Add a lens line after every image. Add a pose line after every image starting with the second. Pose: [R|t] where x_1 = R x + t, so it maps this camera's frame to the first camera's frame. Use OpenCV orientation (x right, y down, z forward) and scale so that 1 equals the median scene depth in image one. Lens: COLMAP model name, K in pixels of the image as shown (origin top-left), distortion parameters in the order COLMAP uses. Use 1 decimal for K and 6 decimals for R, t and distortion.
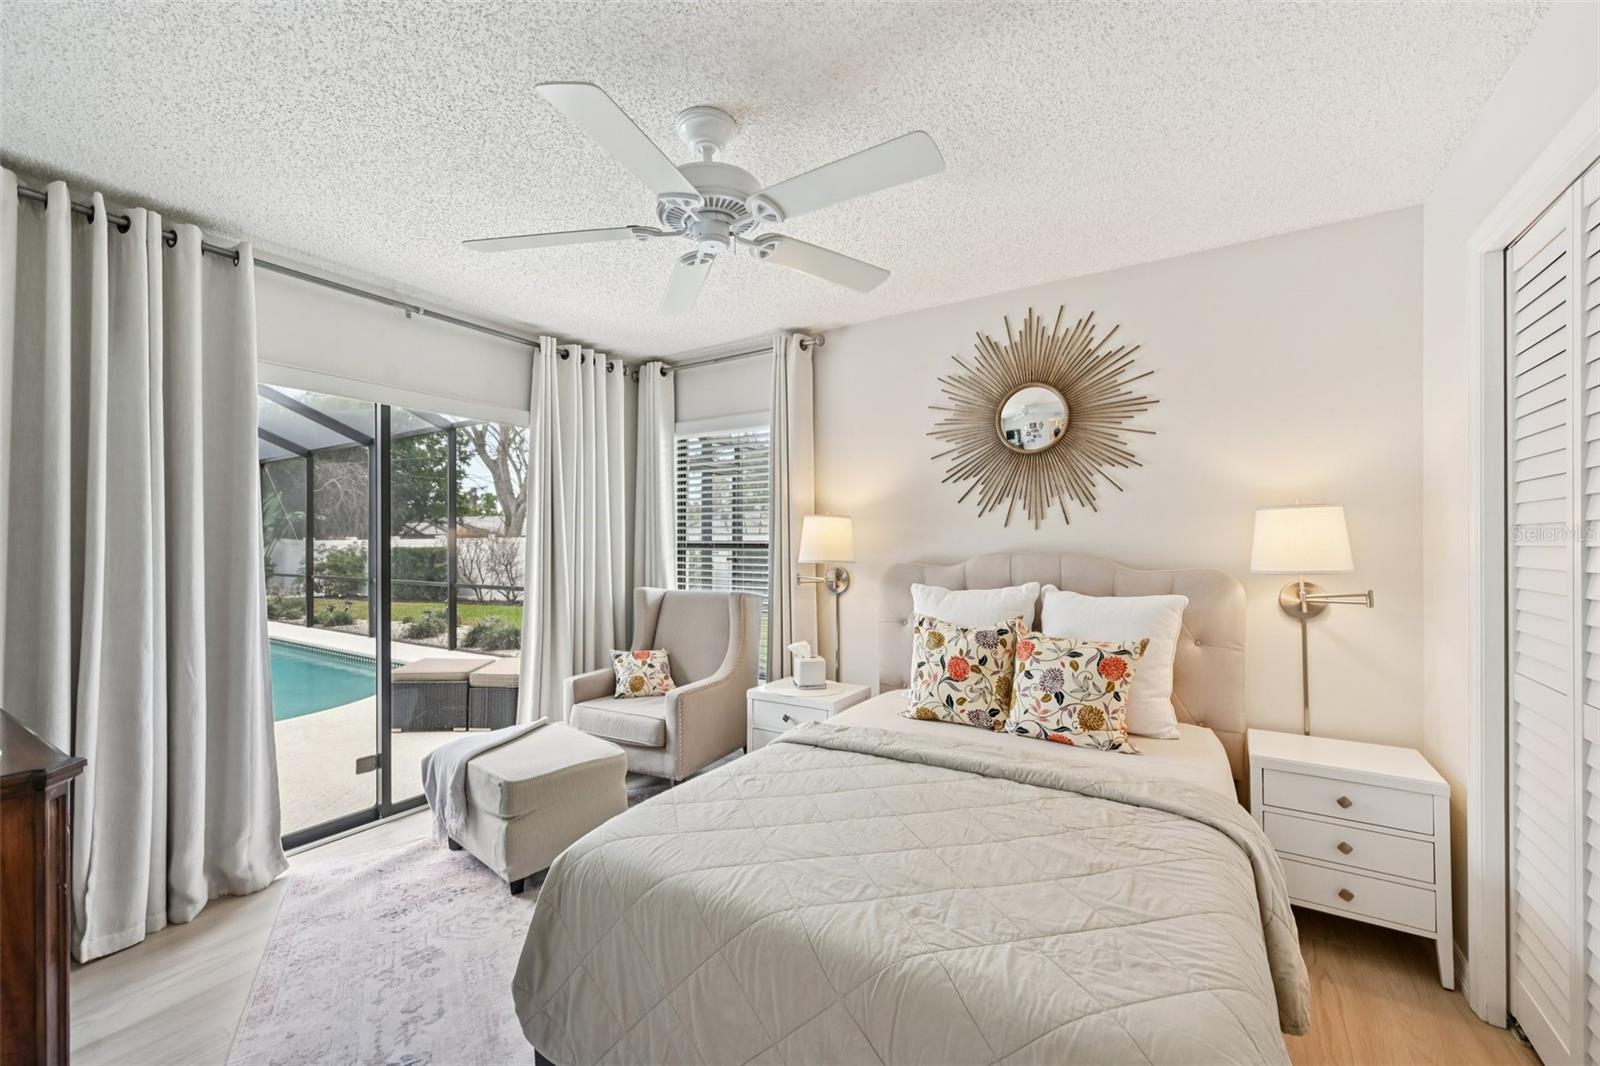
lens RADIAL K [[635.2, 0, 800.0], [0, 635.2, 533.0], [0, 0, 1]] dist [-0.000494, 0.000199]
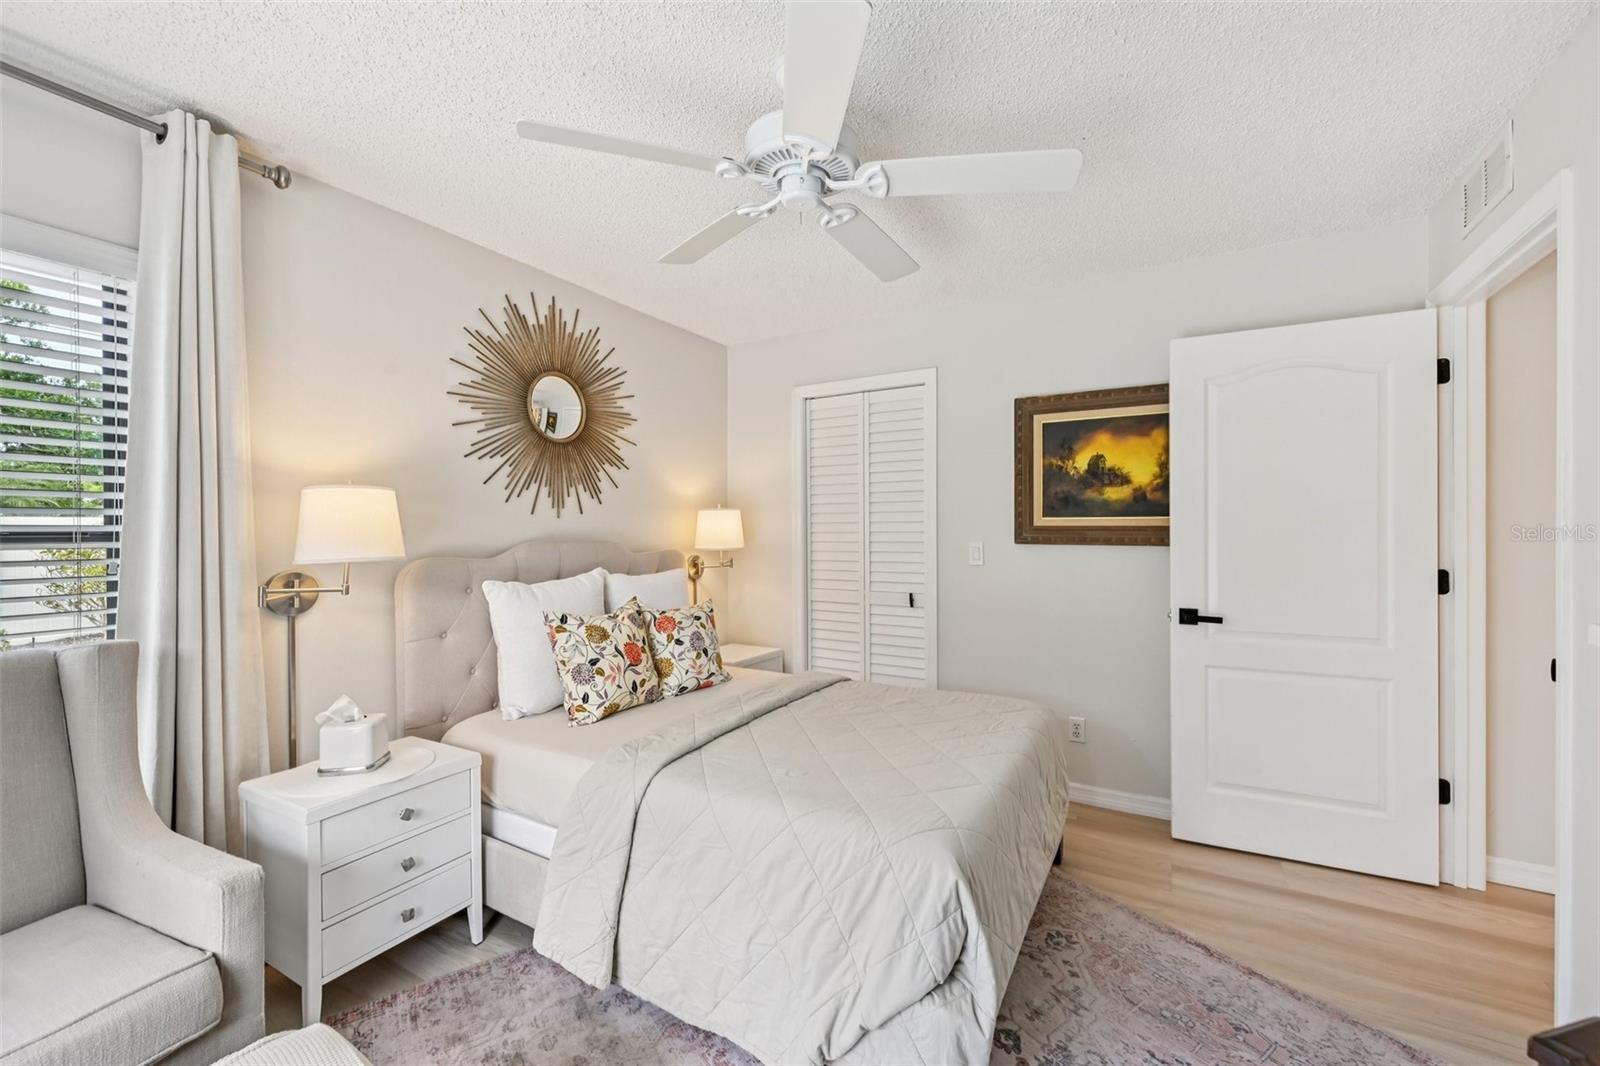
lens RADIAL K [[635.2, 0, 800.0], [0, 635.2, 533.0], [0, 0, 1]] dist [-0.000494, 0.000199]
pose [[-0.025853, 0.003905, 0.999658, -0.684657], [-0.006975, 0.999967, -0.004086, 0.020757], [-0.999641, -0.007078, -0.025825, 0.674267]]
